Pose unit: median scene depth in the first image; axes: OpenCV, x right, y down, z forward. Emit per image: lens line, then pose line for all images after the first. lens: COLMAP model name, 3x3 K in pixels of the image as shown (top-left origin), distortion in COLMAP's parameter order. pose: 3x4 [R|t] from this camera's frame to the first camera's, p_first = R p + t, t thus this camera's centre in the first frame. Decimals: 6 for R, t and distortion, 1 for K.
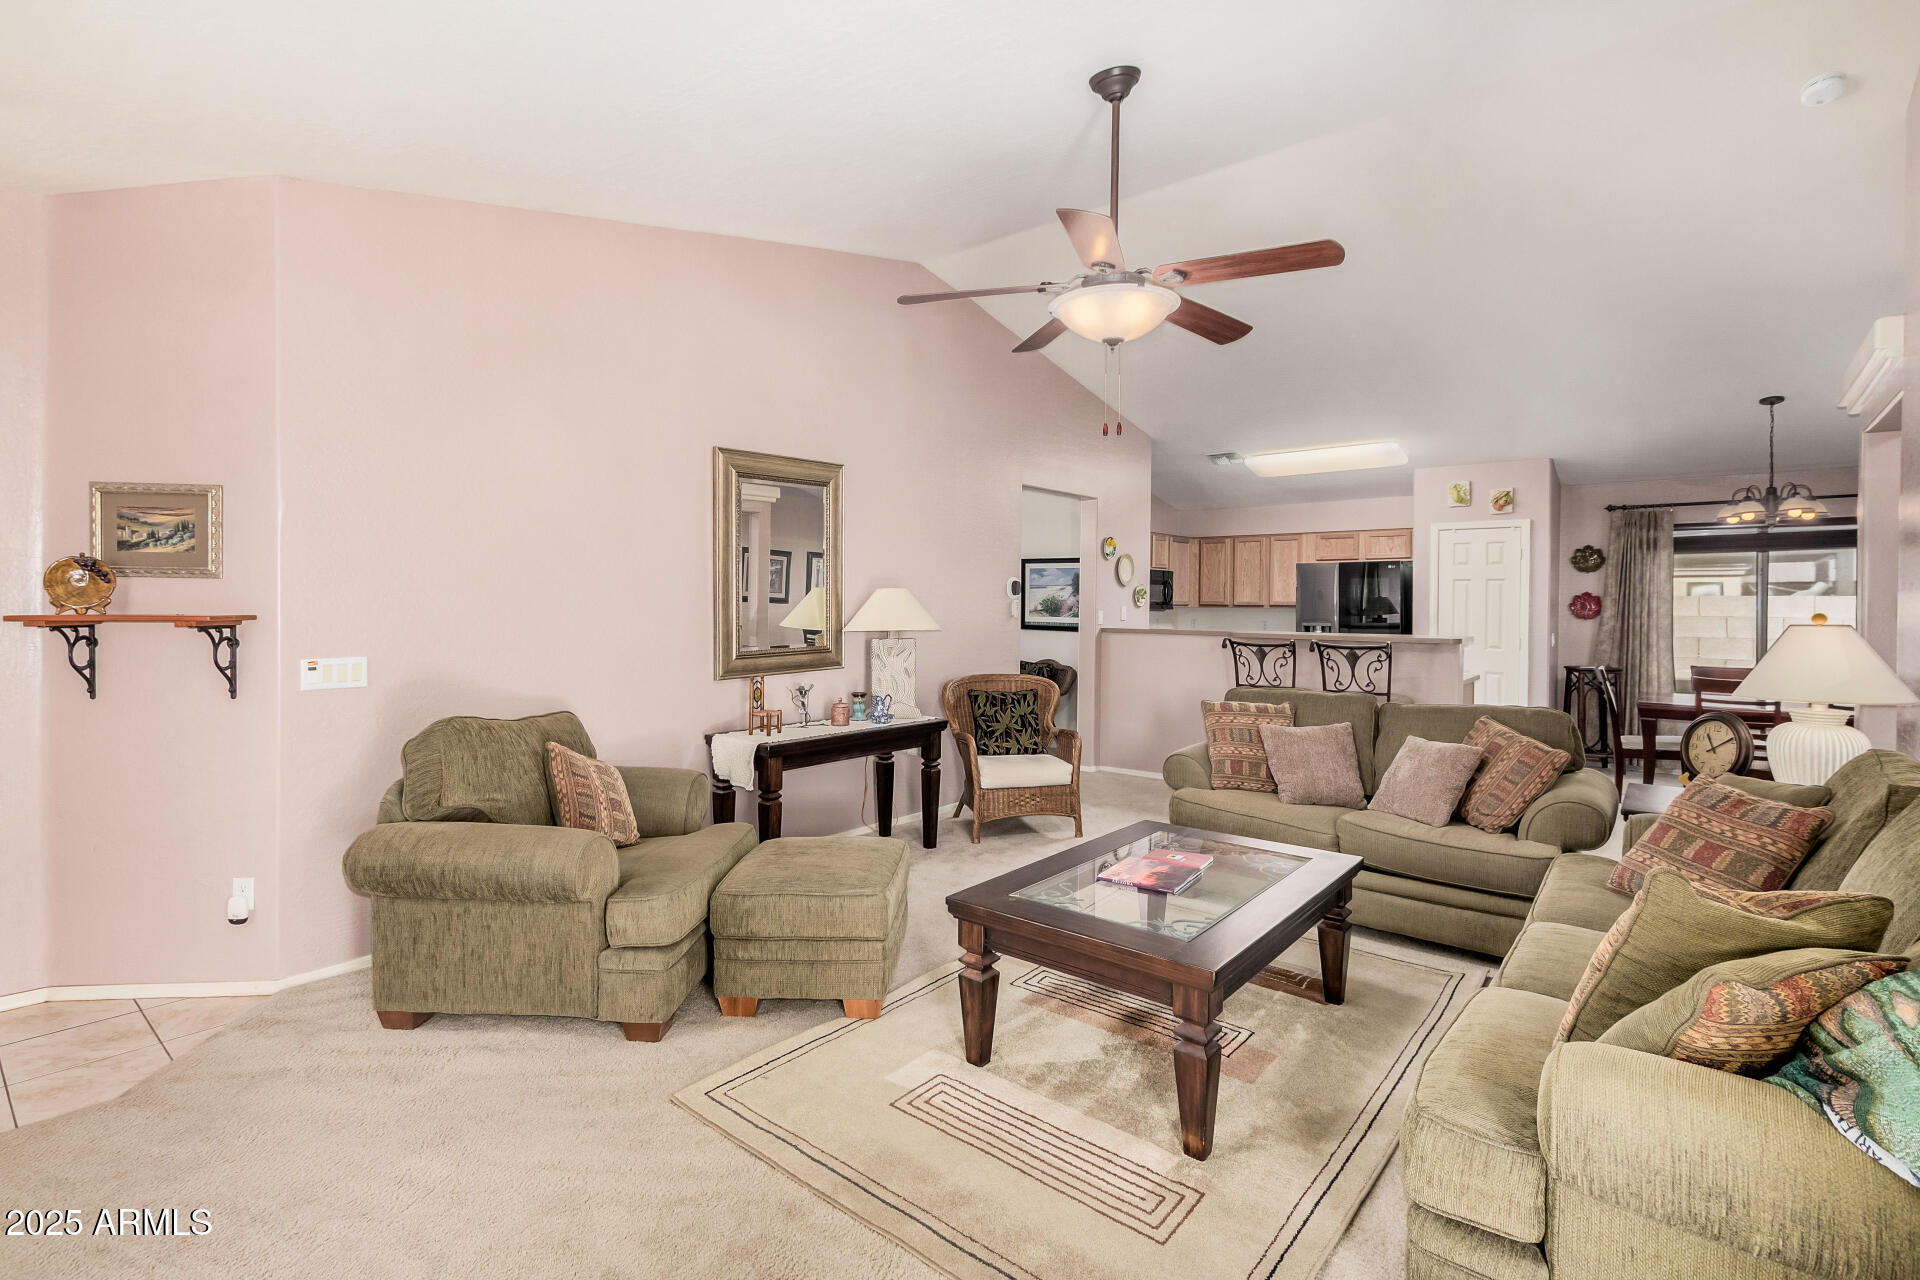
lens RADIAL K [[892.5, 0, 962.0], [0, 892.5, 623.9], [0, 0, 1]] dist [-0.001638, -0.000416]
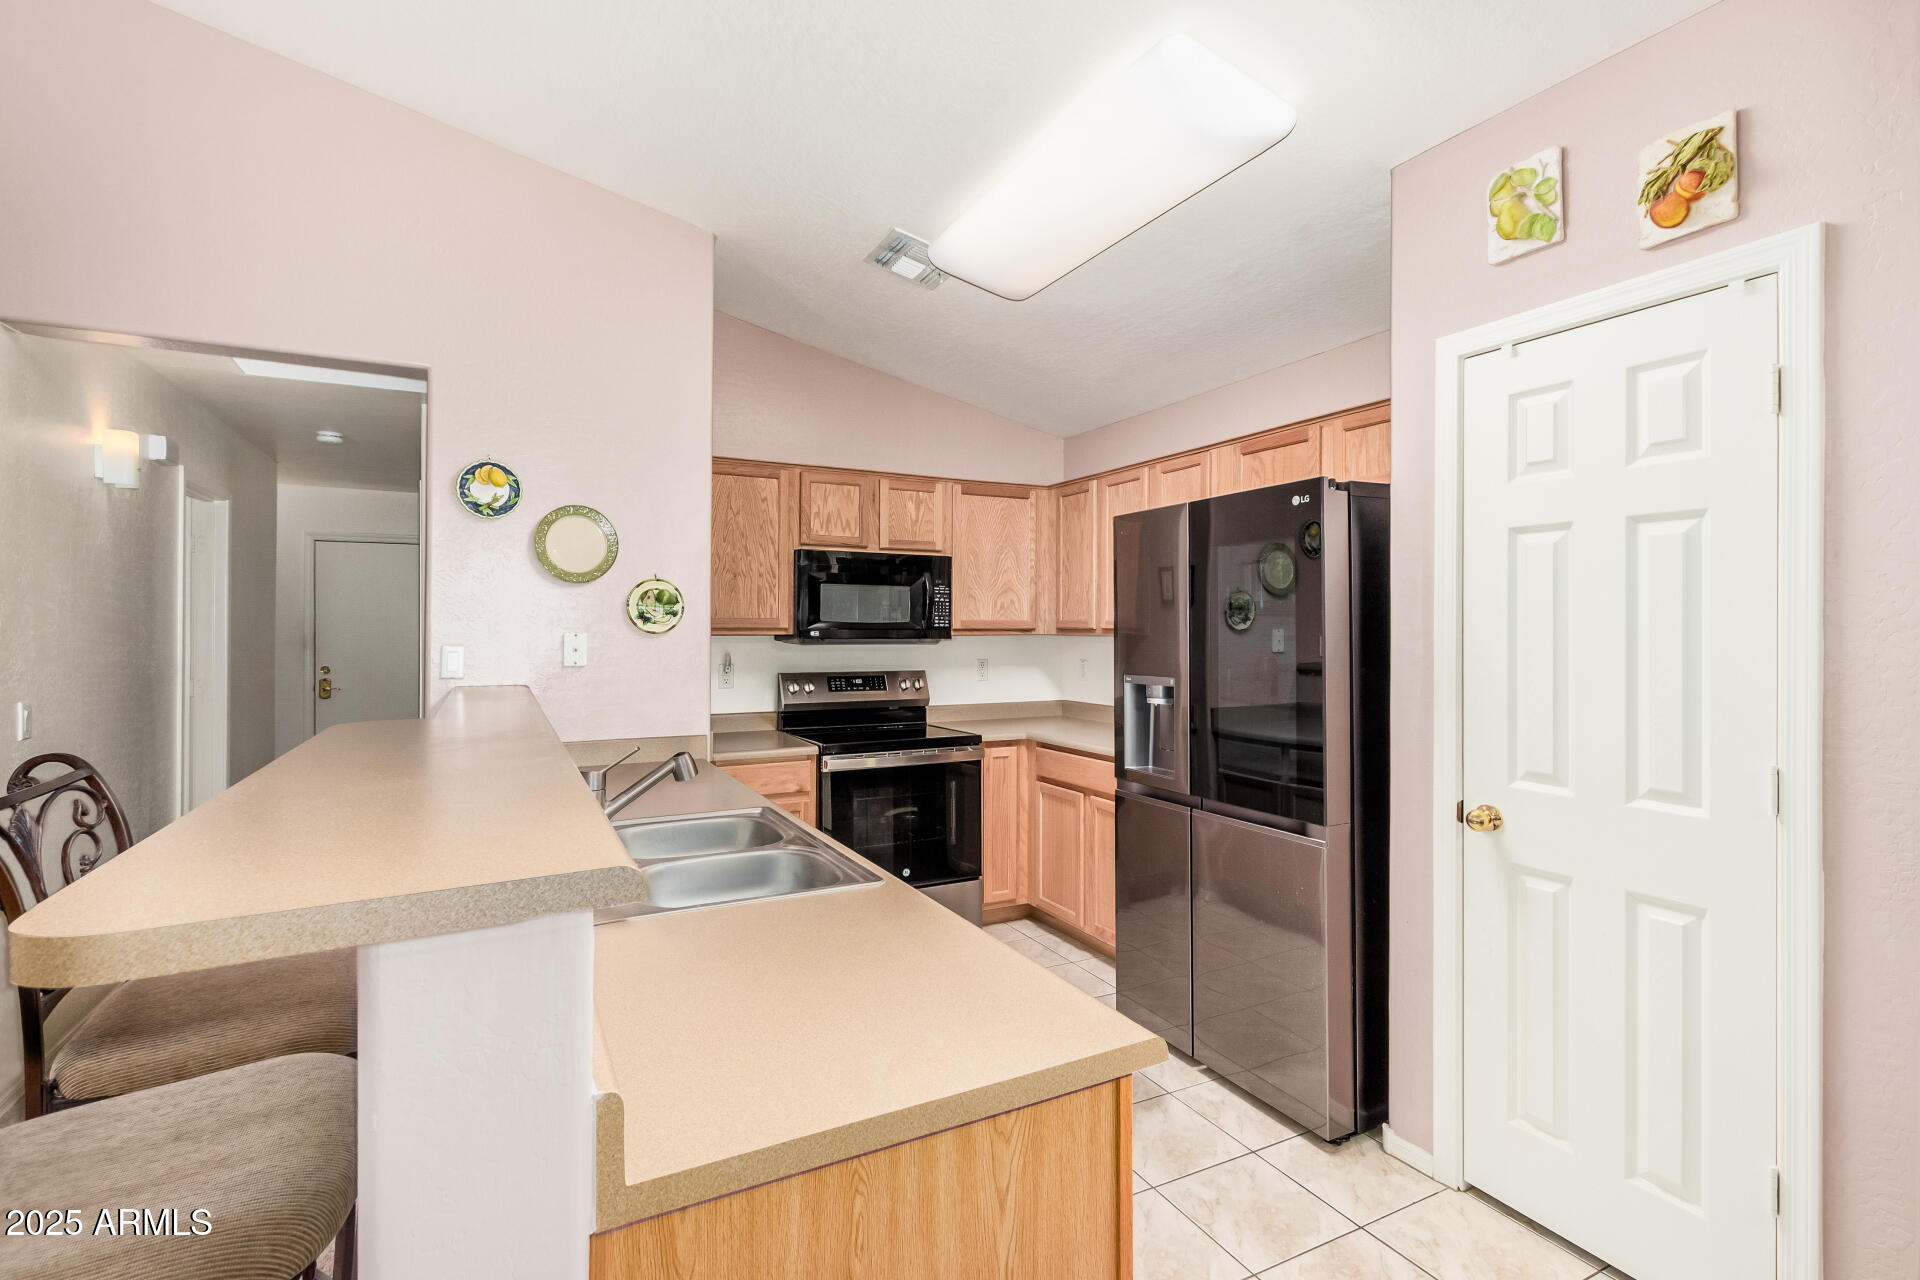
lens RADIAL K [[892.5, 0, 964.6], [0, 892.5, 626.8], [0, 0, 1]] dist [-0.001638, -0.000416]
pose [[0.923506, -0.003808, -0.383566, 0.516974], [-0.005018, 0.999745, -0.022006, -0.014227], [0.383552, 0.022247, 0.923251, 0.709439]]
